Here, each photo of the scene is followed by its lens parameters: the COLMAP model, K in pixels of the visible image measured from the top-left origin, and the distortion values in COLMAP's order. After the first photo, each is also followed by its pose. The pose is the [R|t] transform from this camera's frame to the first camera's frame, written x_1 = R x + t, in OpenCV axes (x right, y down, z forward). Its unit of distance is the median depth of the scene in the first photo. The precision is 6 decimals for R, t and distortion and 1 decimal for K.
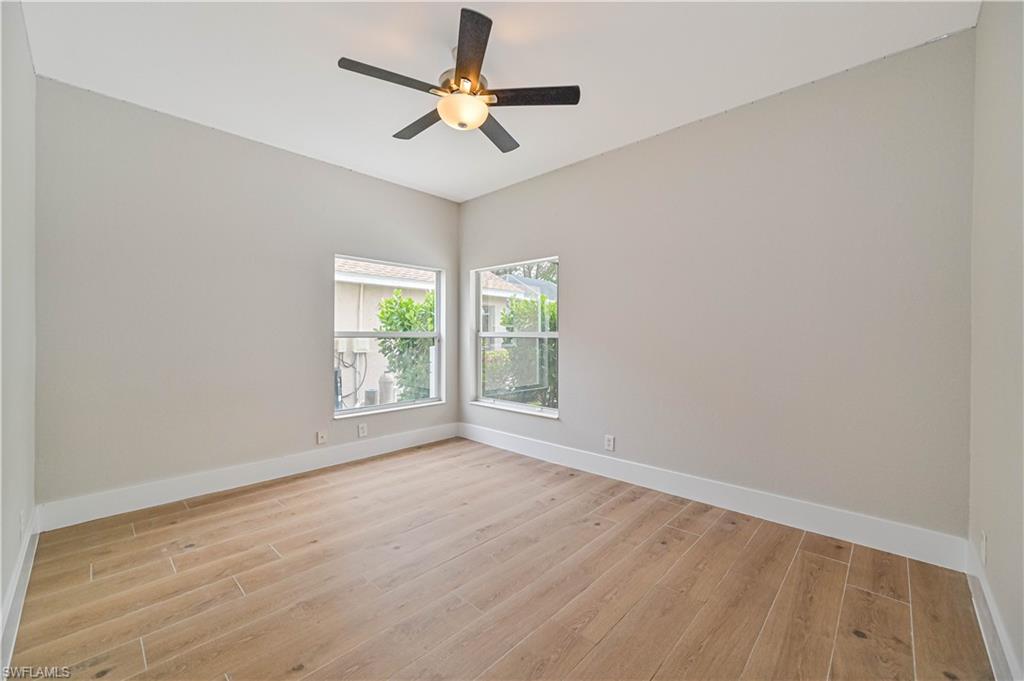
lens RADIAL K [[405.4, 0, 511.5], [0, 405.4, 337.7], [0, 0, 1]] dist [0.003515, -0.001074]
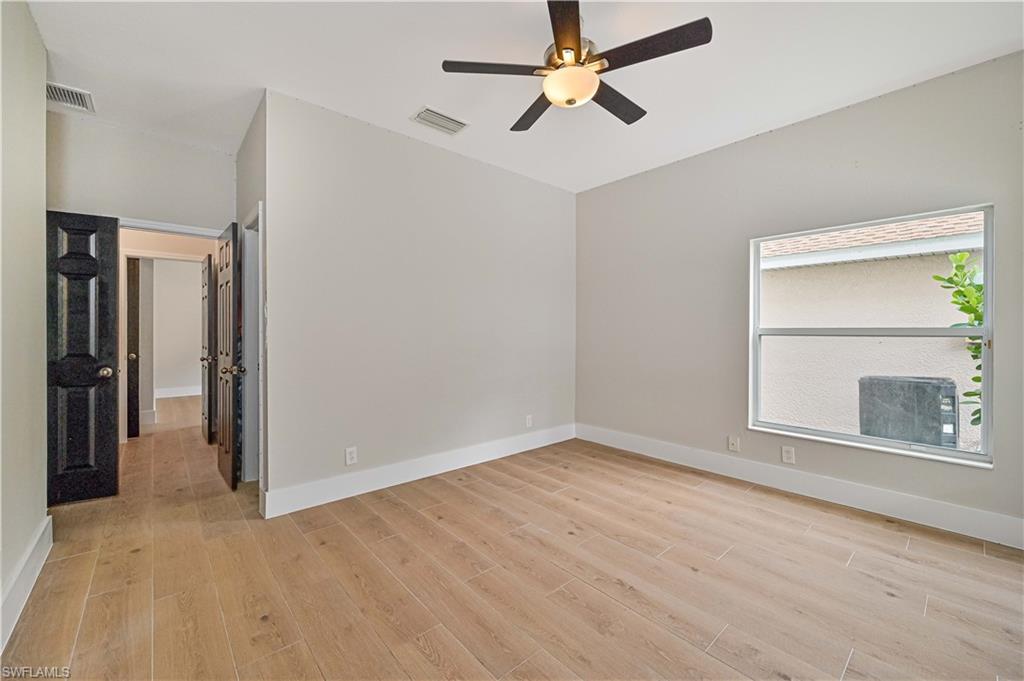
lens RADIAL K [[405.4, 0, 514.0], [0, 405.4, 333.3], [0, 0, 1]] dist [0.003515, -0.001074]
pose [[-0.086536, -0.000053, -0.996249, 0.597749], [-0.006688, 0.999977, 0.000527, -0.002670], [0.996226, 0.006708, -0.086535, 0.714300]]
